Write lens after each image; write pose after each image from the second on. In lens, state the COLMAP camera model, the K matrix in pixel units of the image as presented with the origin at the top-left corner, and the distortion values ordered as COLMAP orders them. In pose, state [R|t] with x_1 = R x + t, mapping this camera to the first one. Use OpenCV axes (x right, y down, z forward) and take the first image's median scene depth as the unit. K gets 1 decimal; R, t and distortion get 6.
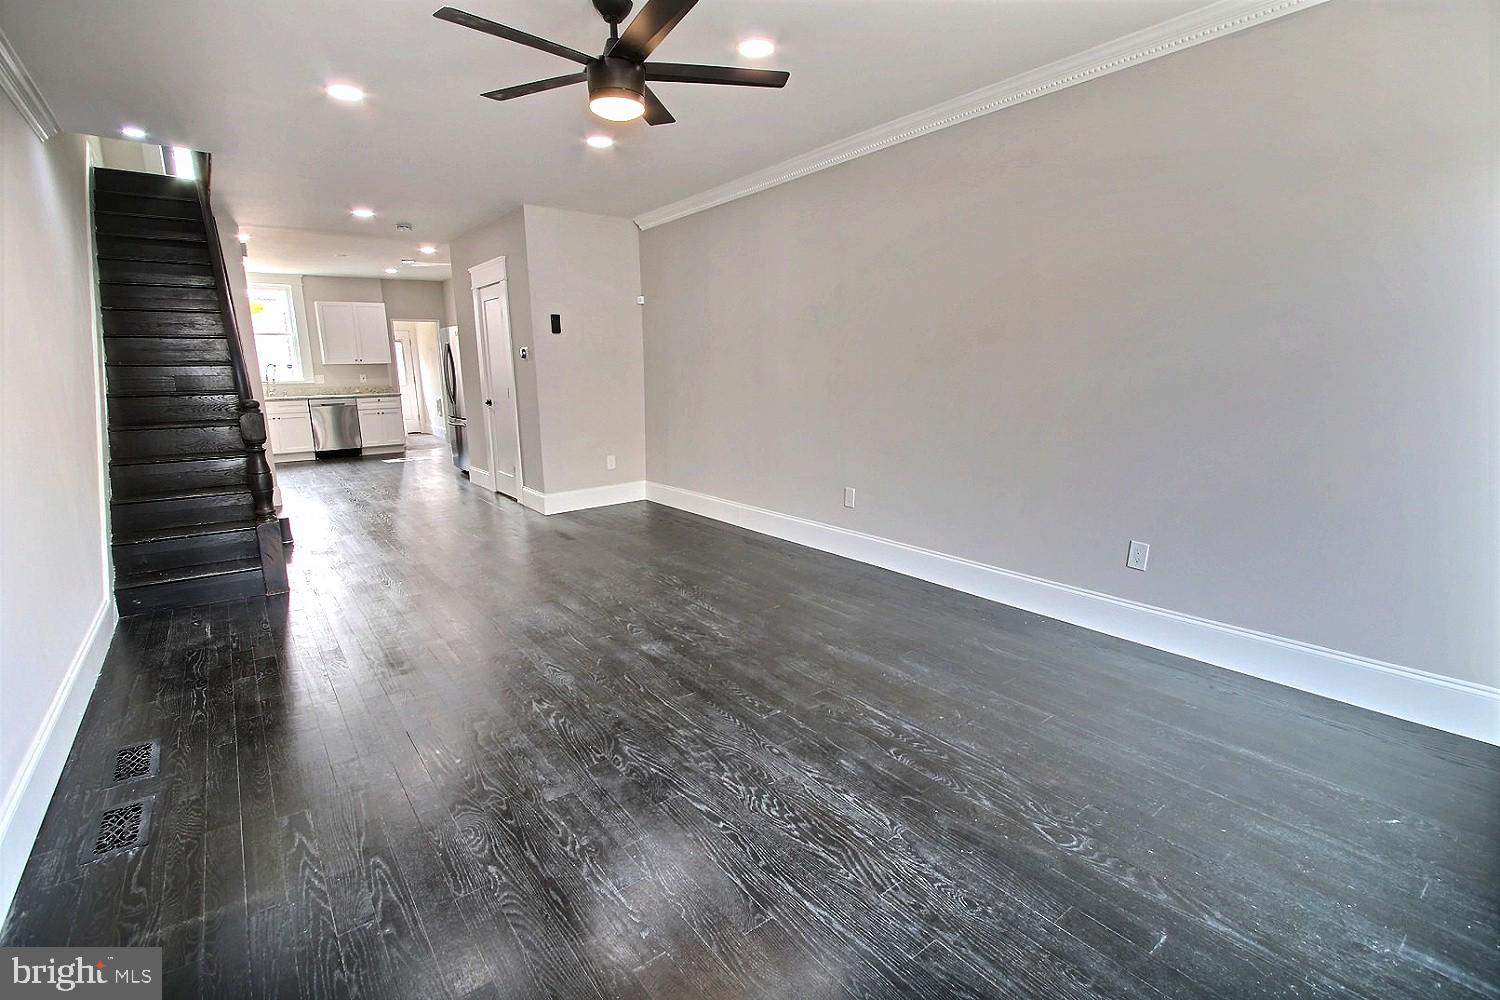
lens RADIAL K [[695.8, 0, 750.0], [0, 695.8, 500.0], [0, 0, 1]] dist [-0.002615, 0.000171]
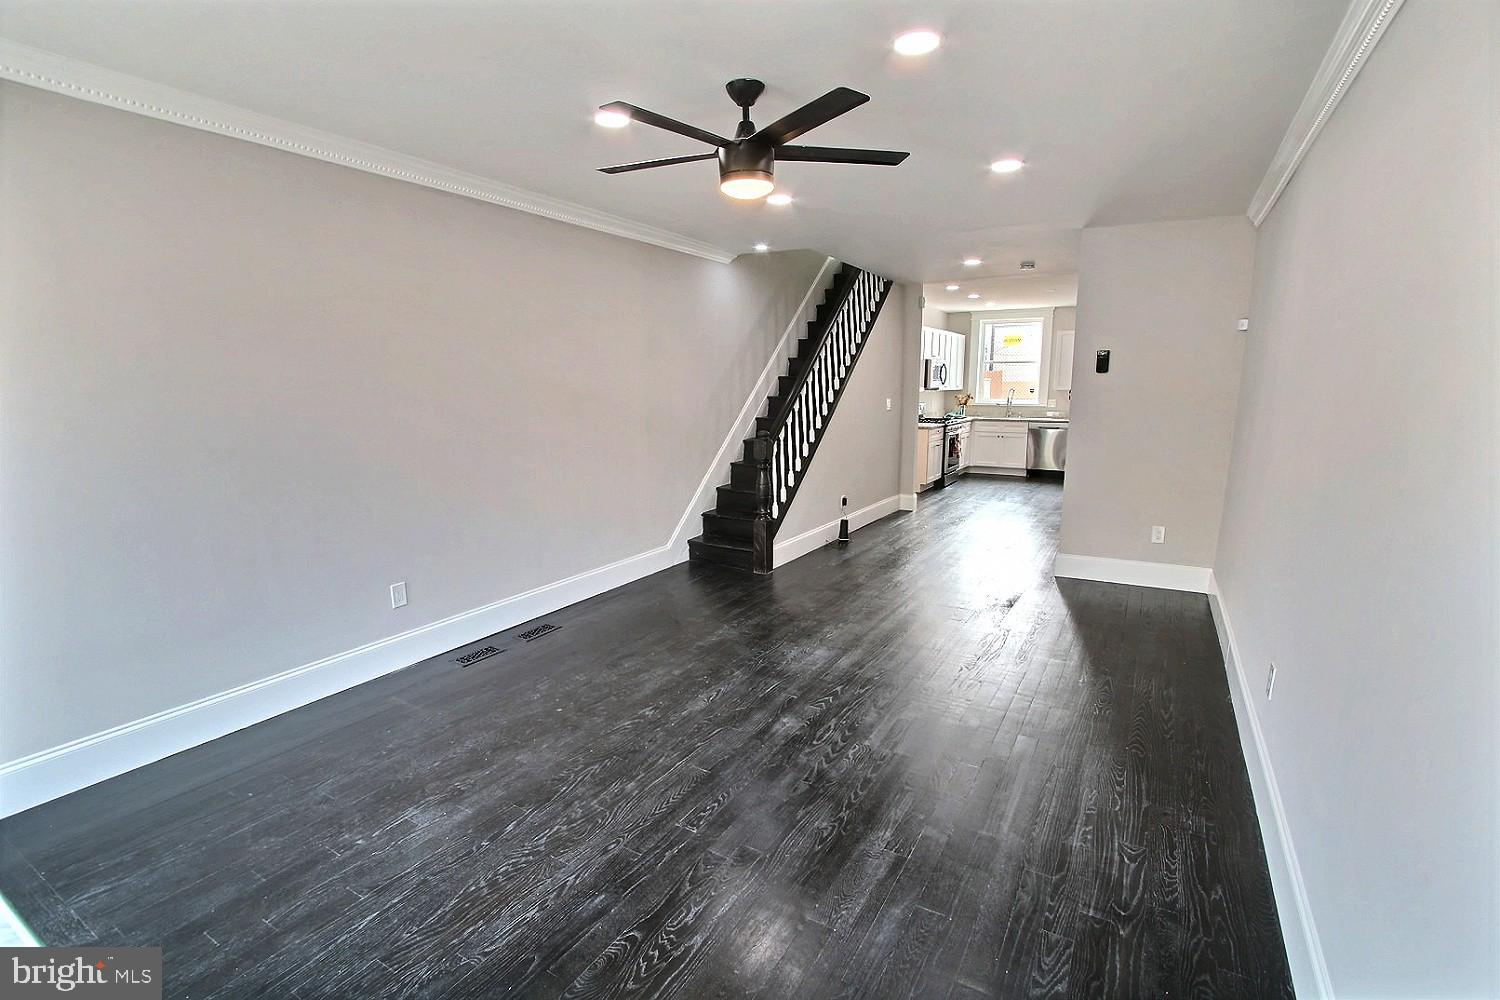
lens RADIAL K [[695.8, 0, 750.0], [0, 695.8, 500.0], [0, 0, 1]] dist [-0.002615, 0.000171]
pose [[0.375330, 0.170399, -0.911094, 0.447353], [-0.182044, 0.977363, 0.107800, -0.123938], [0.908839, 0.125399, 0.397854, 0.357498]]
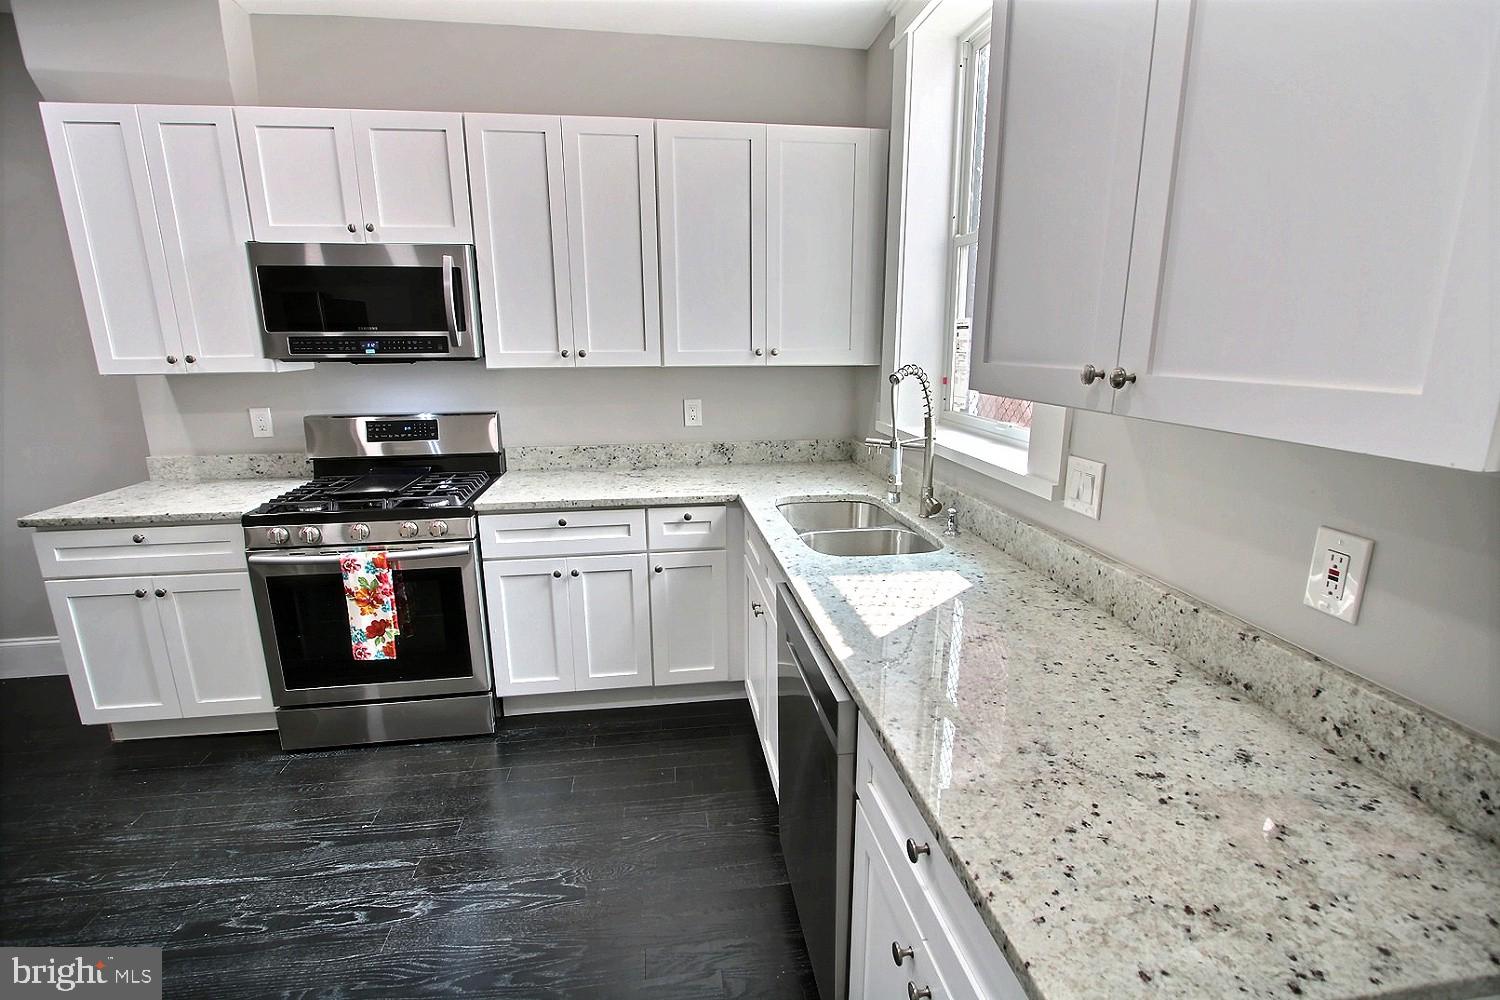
lens RADIAL K [[695.8, 0, 750.0], [0, 695.8, 500.0], [0, 0, 1]] dist [-0.002615, 0.000171]
pose [[-0.478513, 0.212721, -0.851924, -0.973635], [-0.174090, 0.927969, 0.329493, -0.445365], [0.860650, 0.305978, -0.407013, 2.133682]]
